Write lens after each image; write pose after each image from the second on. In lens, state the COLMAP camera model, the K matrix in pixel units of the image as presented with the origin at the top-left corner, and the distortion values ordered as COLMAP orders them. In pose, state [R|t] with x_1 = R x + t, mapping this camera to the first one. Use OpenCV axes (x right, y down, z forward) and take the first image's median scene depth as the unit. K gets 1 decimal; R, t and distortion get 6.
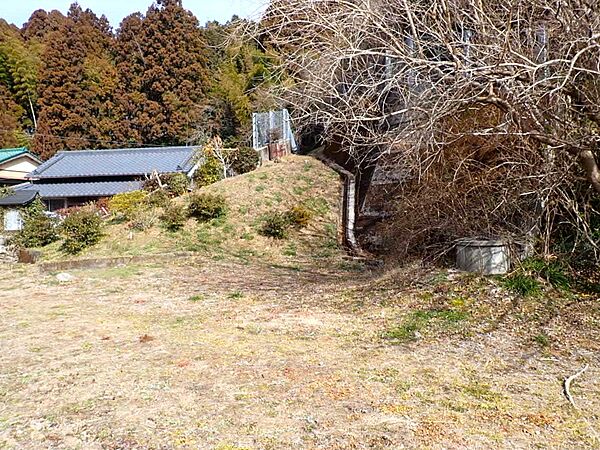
lens RADIAL K [[481.2, 0, 300.0], [0, 481.2, 225.0], [0, 0, 1]] dist [0.002723, -0.007611]
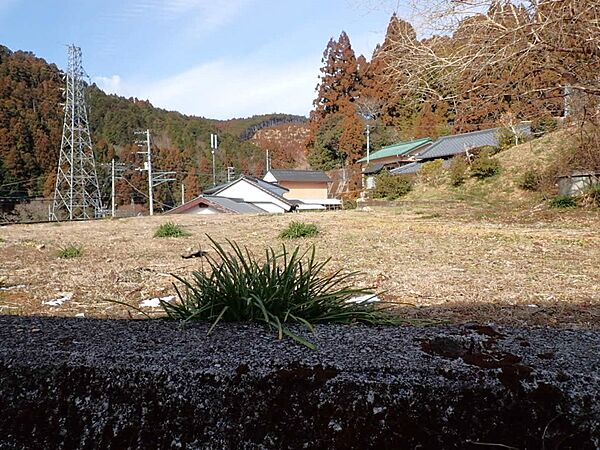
lens RADIAL K [[459.5, 0, 300.0], [0, 459.5, 225.0], [0, 0, 1]] dist [-0.004159, -0.004752]
pose [[0.637756, 0.043564, -0.769005, 0.450202], [-0.013724, 0.998883, 0.045206, 0.066028], [0.770116, -0.018276, 0.637642, -0.177266]]
